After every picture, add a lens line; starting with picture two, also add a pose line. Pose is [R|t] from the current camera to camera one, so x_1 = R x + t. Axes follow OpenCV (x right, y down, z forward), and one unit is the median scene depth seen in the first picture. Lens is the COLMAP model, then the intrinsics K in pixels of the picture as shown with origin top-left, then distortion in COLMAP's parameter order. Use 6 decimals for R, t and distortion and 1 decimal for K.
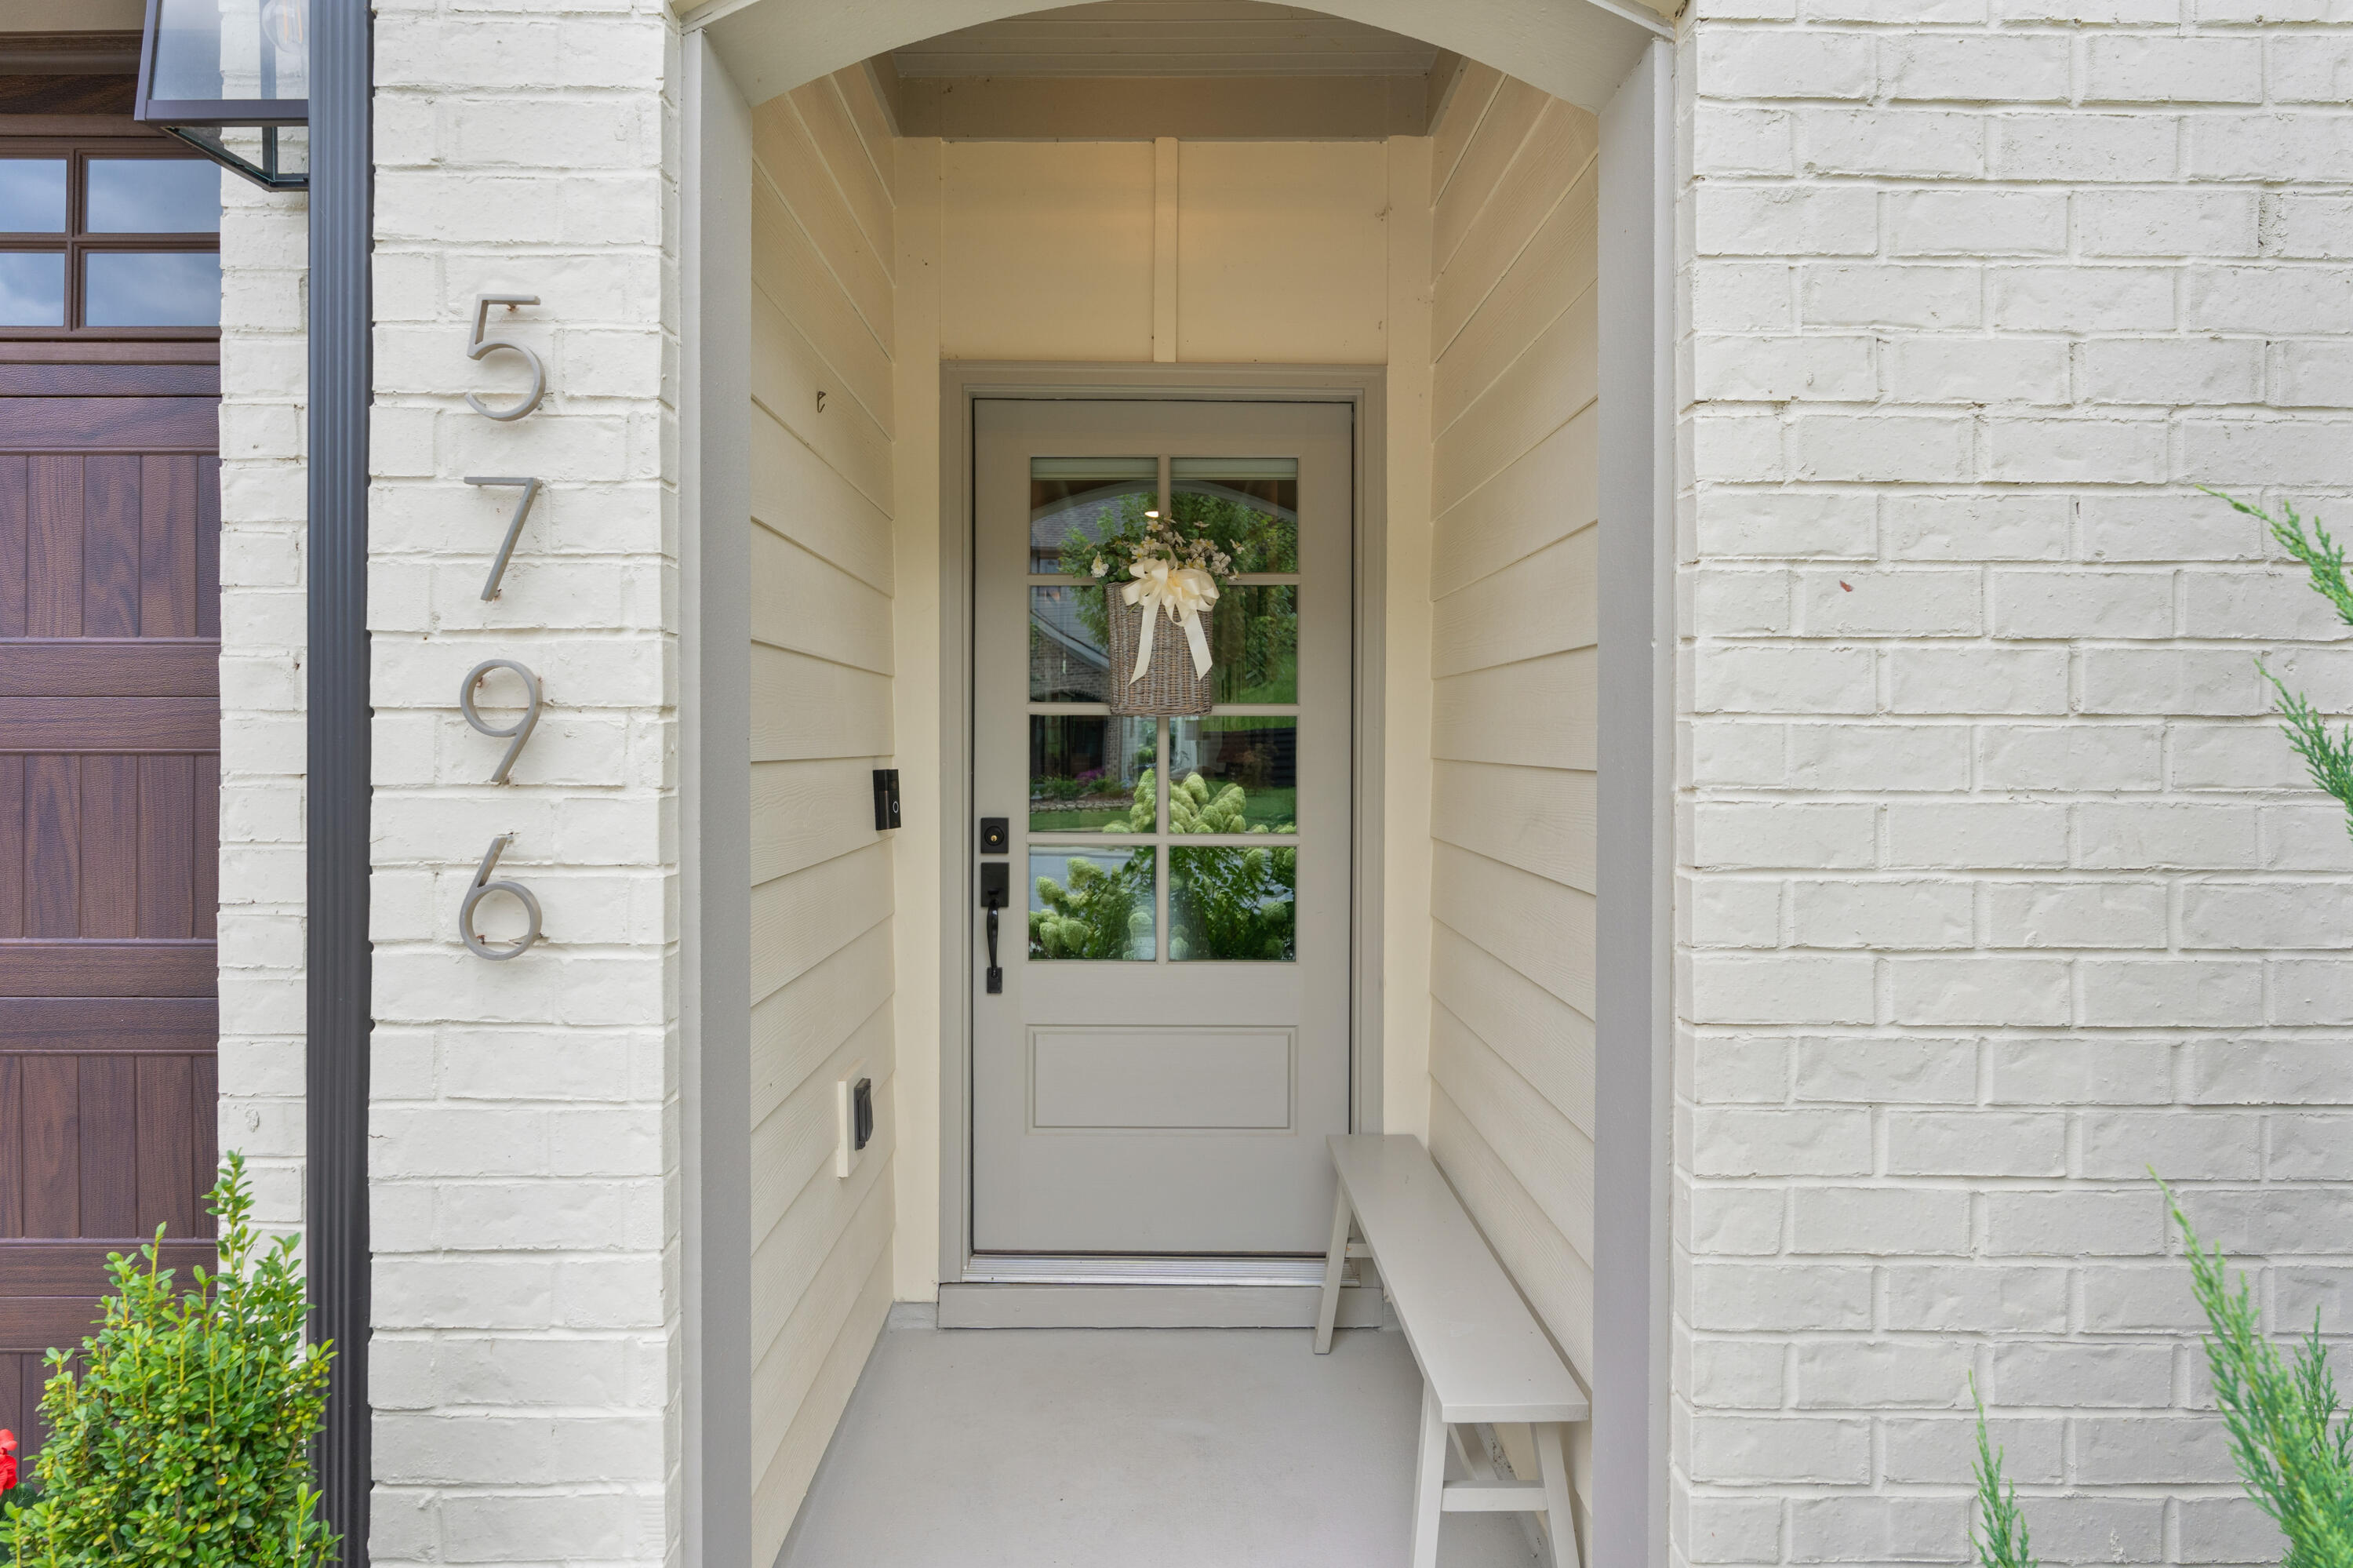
lens RADIAL K [[1279.4, 0, 1151.7], [0, 1279.4, 759.2], [0, 0, 1]] dist [-0.000453, 0.000033]
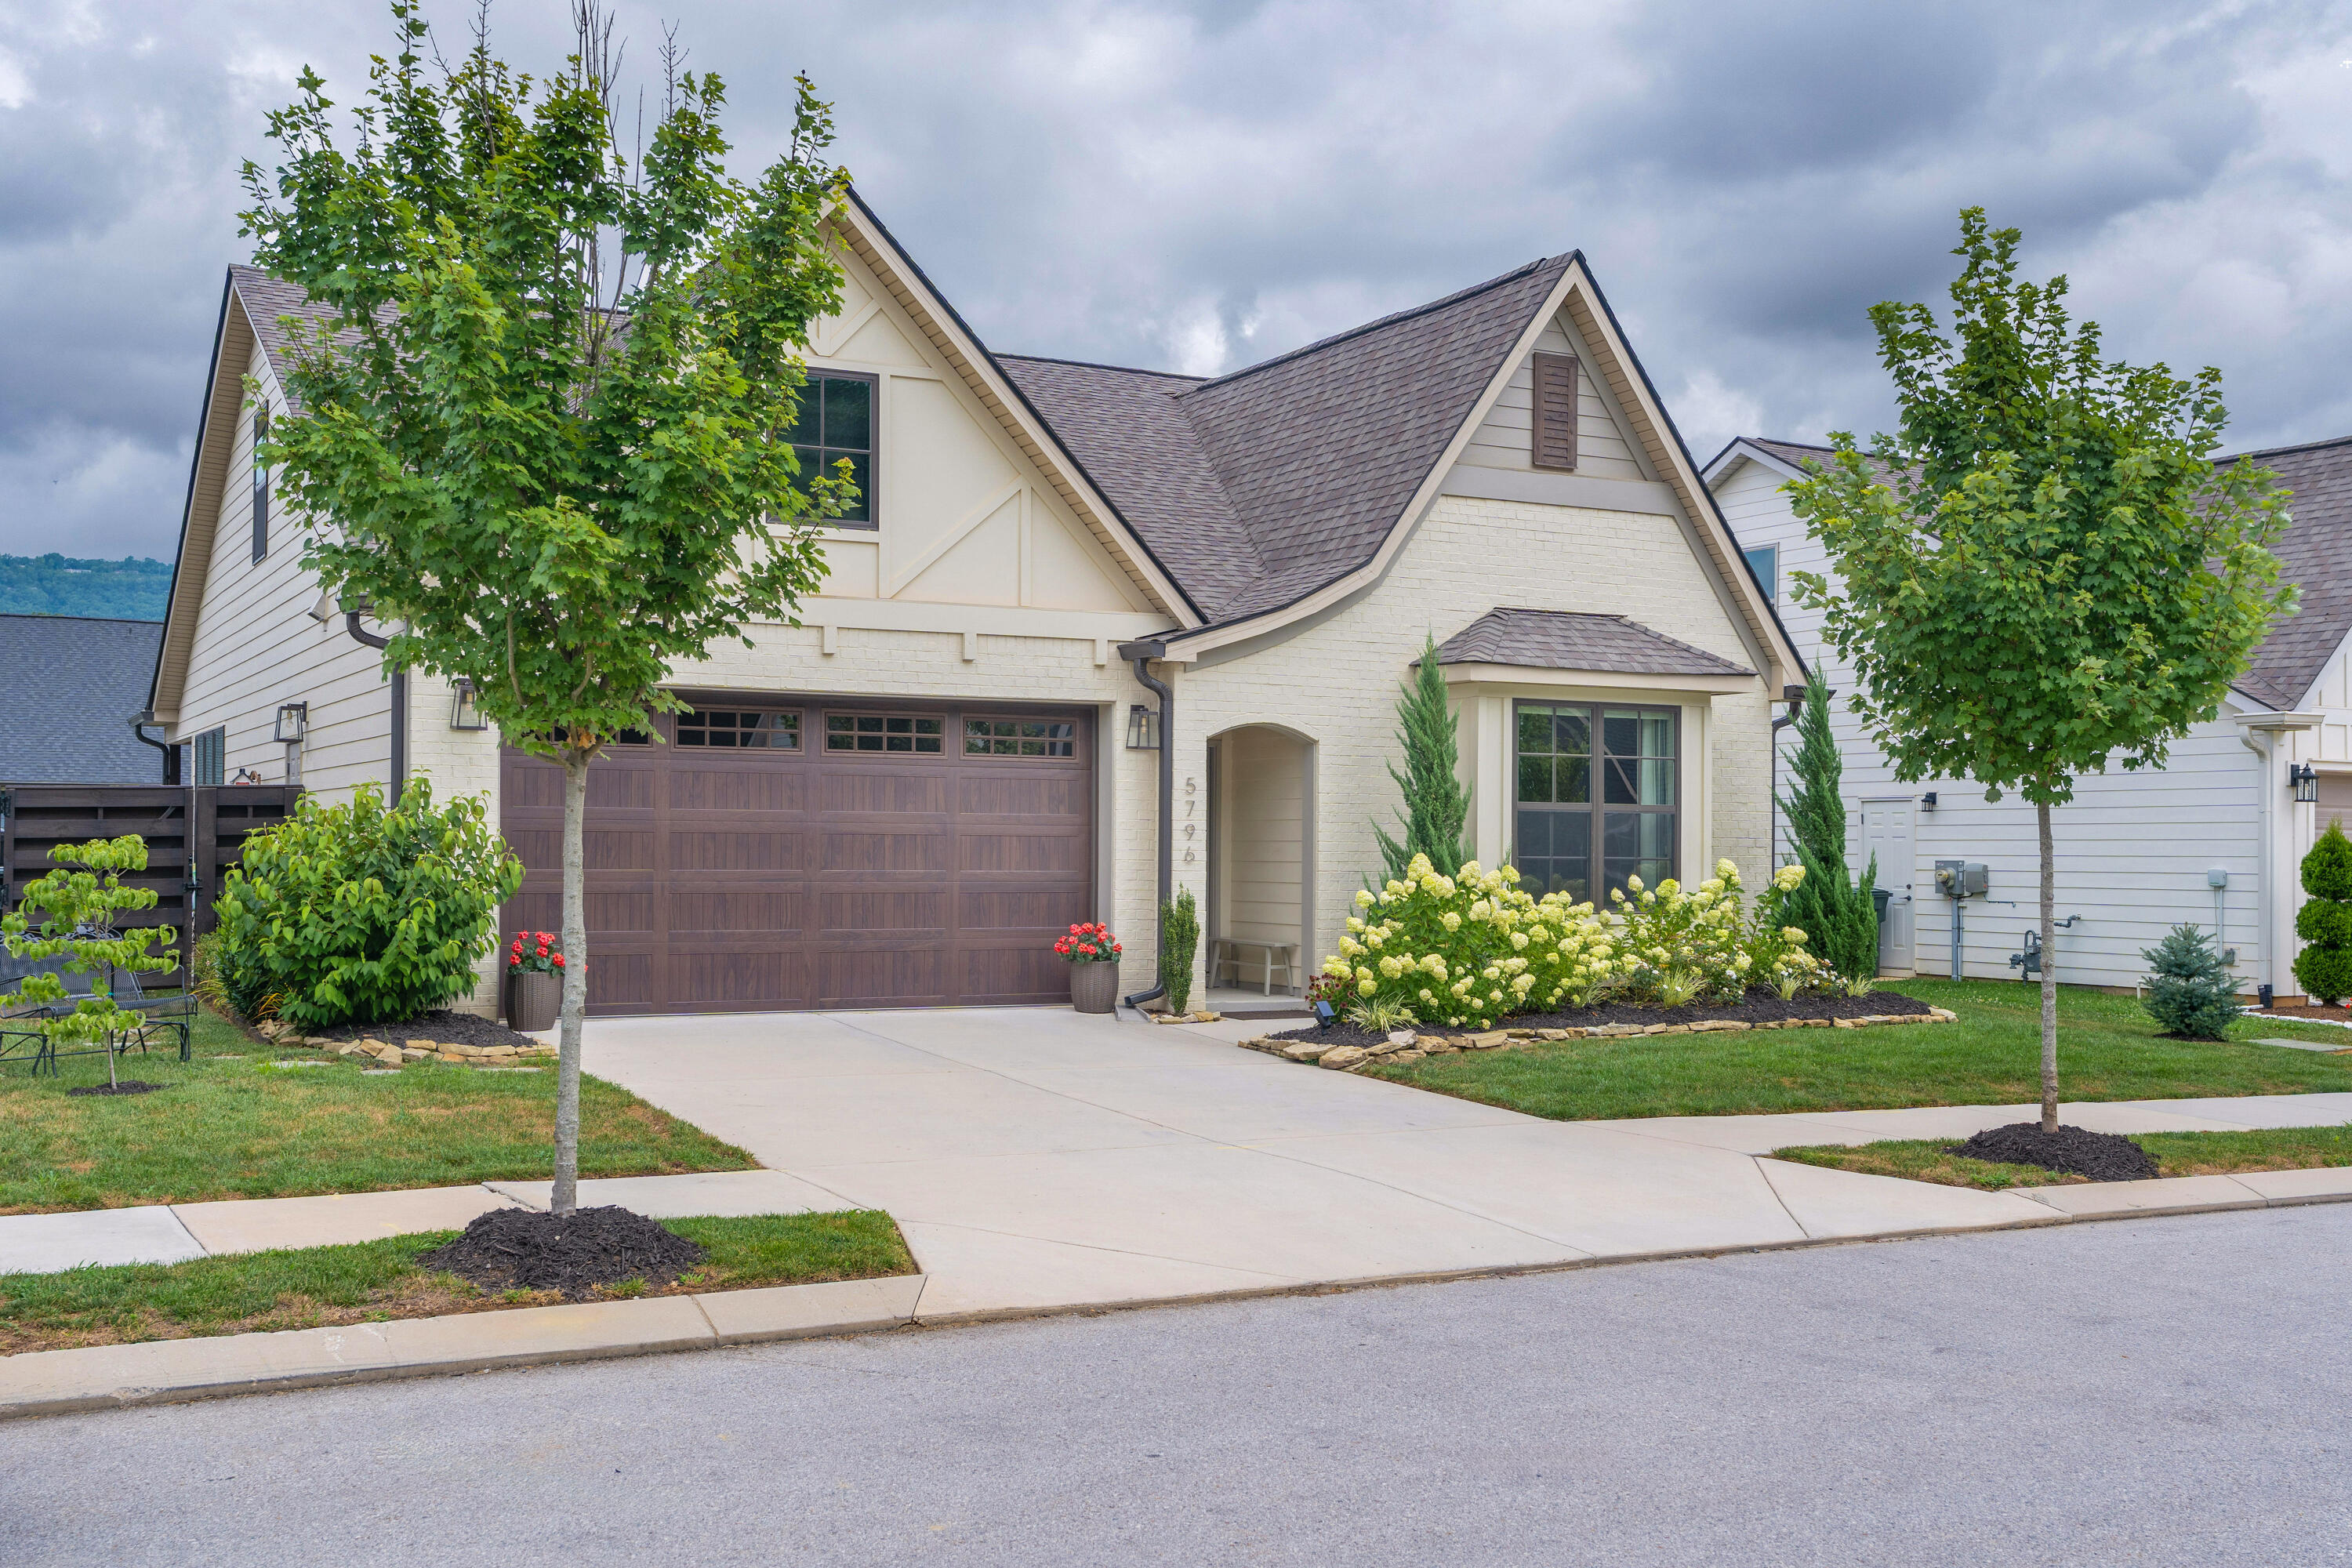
lens RADIAL K [[2378.8, 0, 1159.6], [0, 2378.8, 797.2], [0, 0, 1]] dist [0.009348, 0.000000]
pose [[0.880137, 0.015810, 0.474456, -5.136861], [0.001514, 0.999347, -0.036110, 0.192139], [-0.474717, 0.032500, 0.879538, -7.943041]]
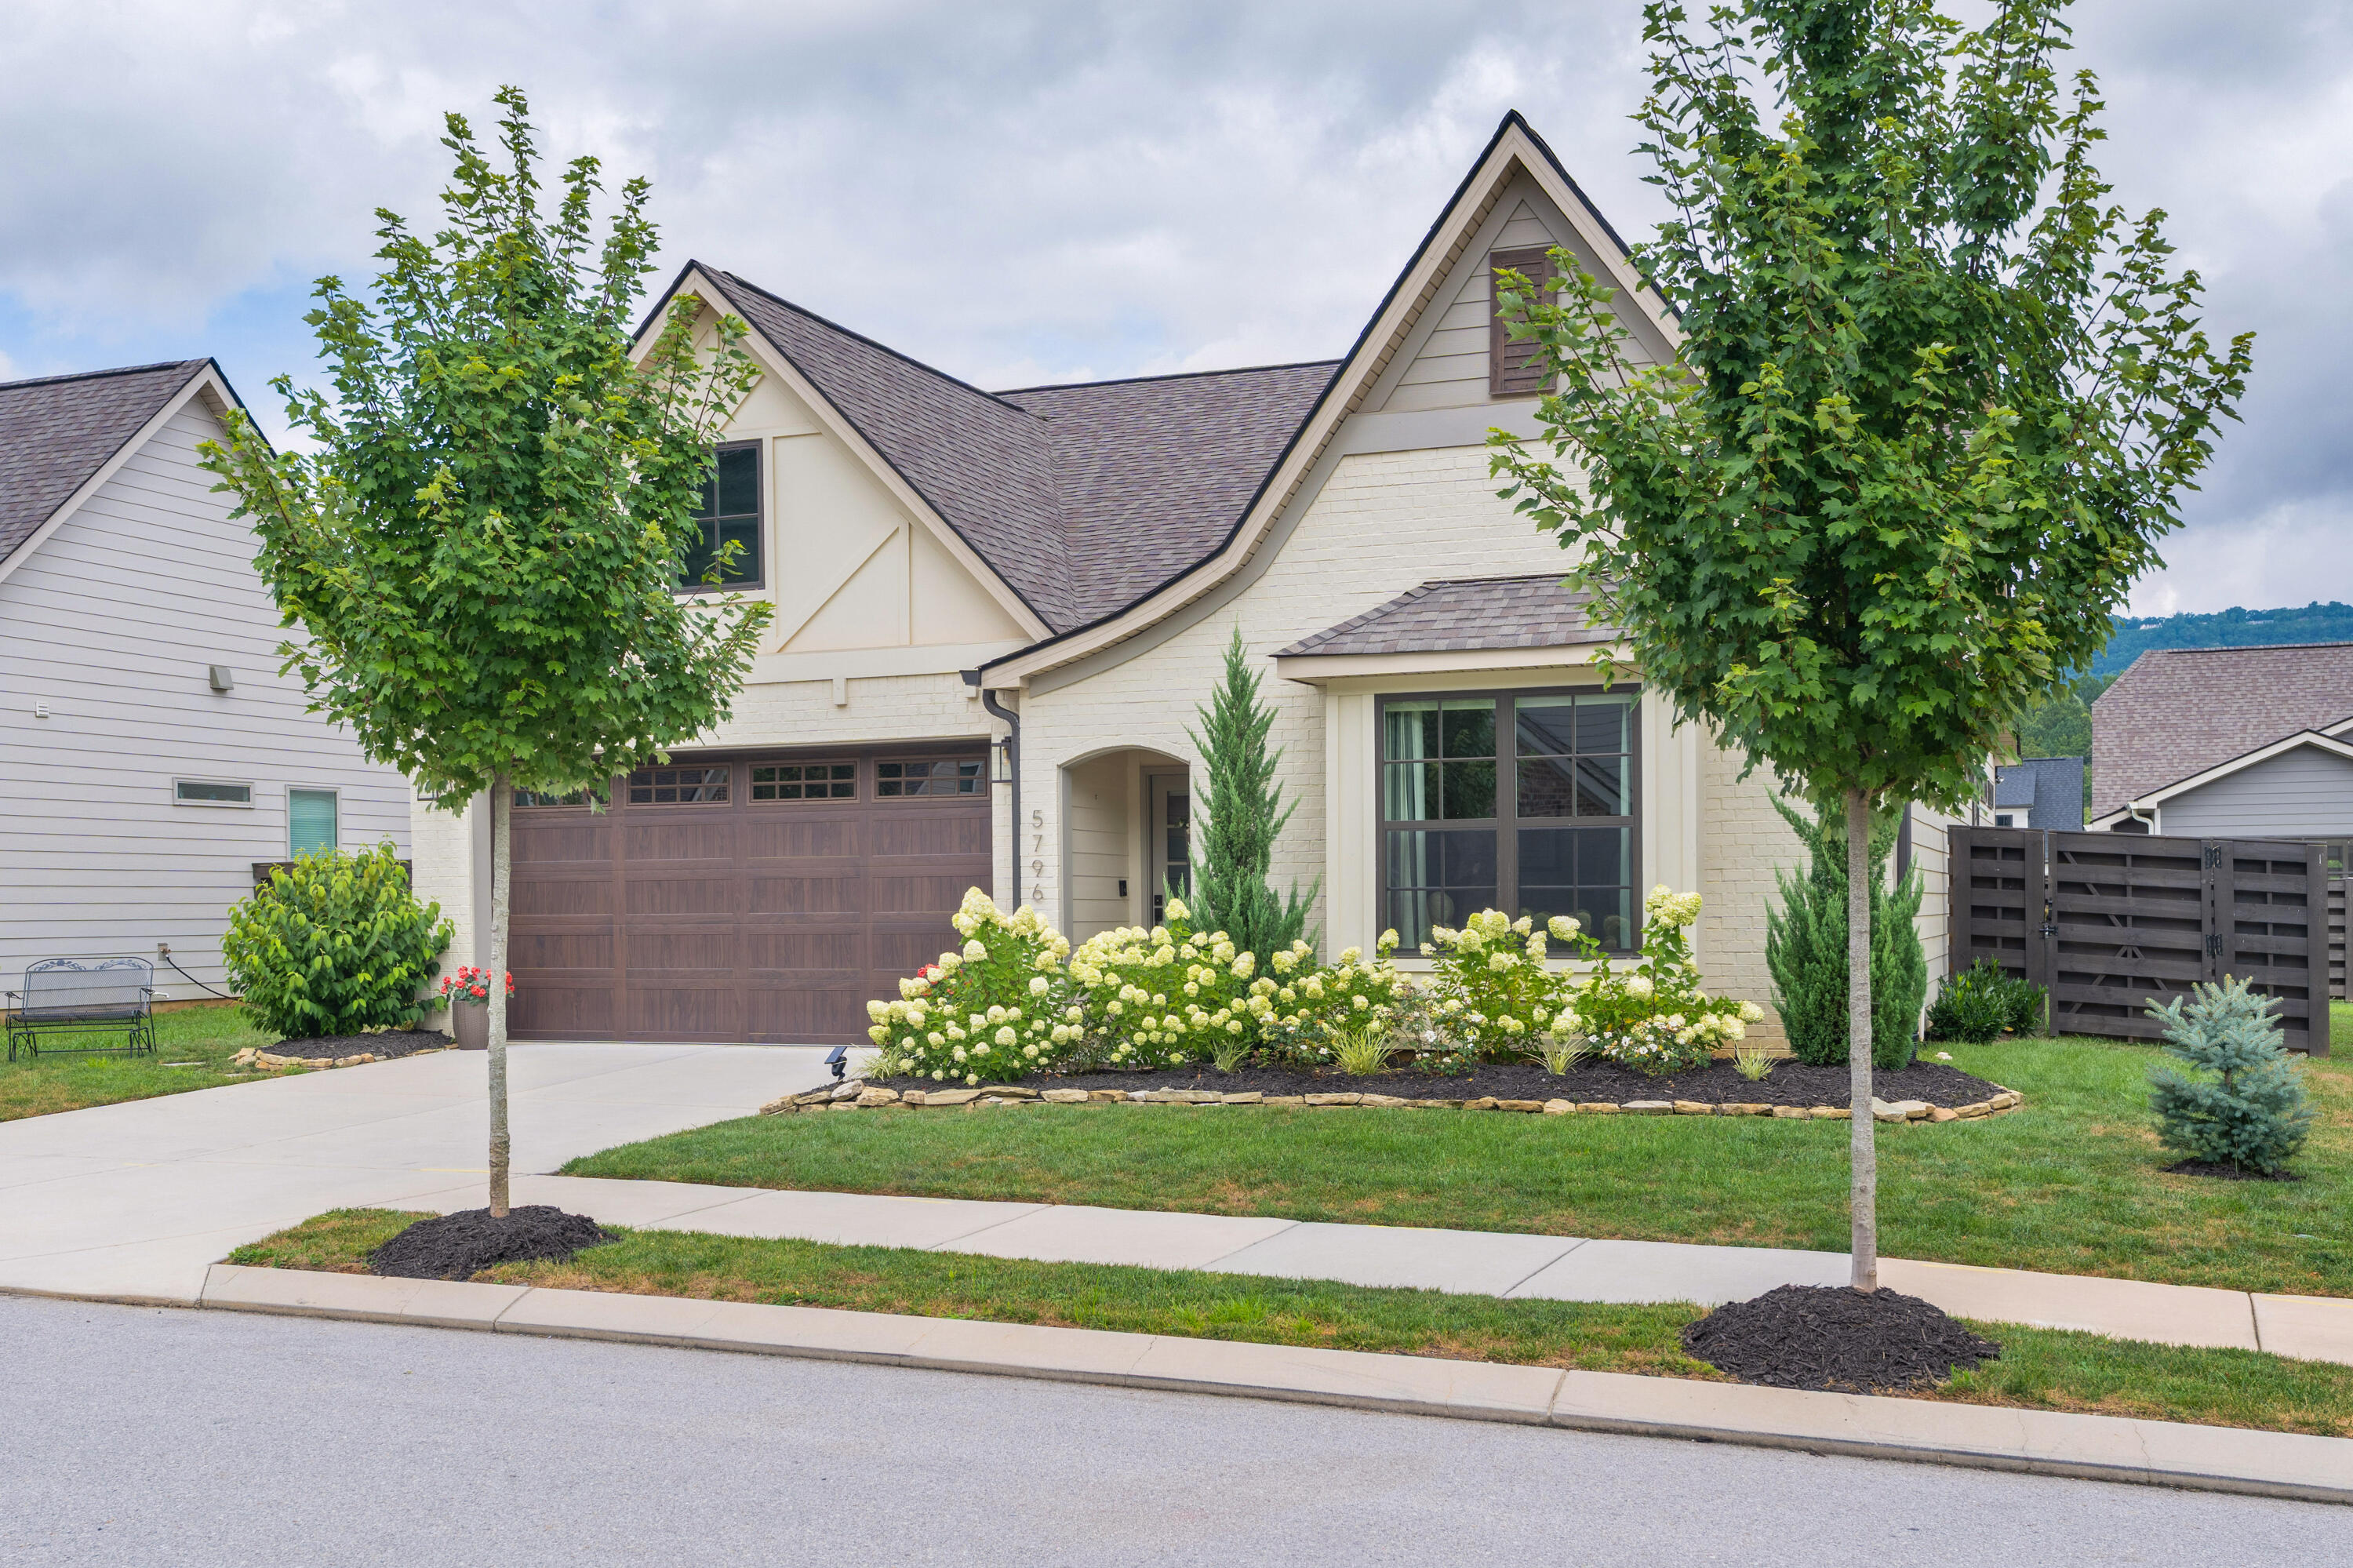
lens RADIAL K [[2379.9, 0, 1142.2], [0, 2379.9, 940.8], [0, 0, 1]] dist [0.009348, 0.000000]
pose [[0.928798, -0.003741, -0.370569, 3.460189], [0.003840, 0.999993, -0.000471, 0.267884], [0.370568, -0.000985, 0.928805, -7.761384]]
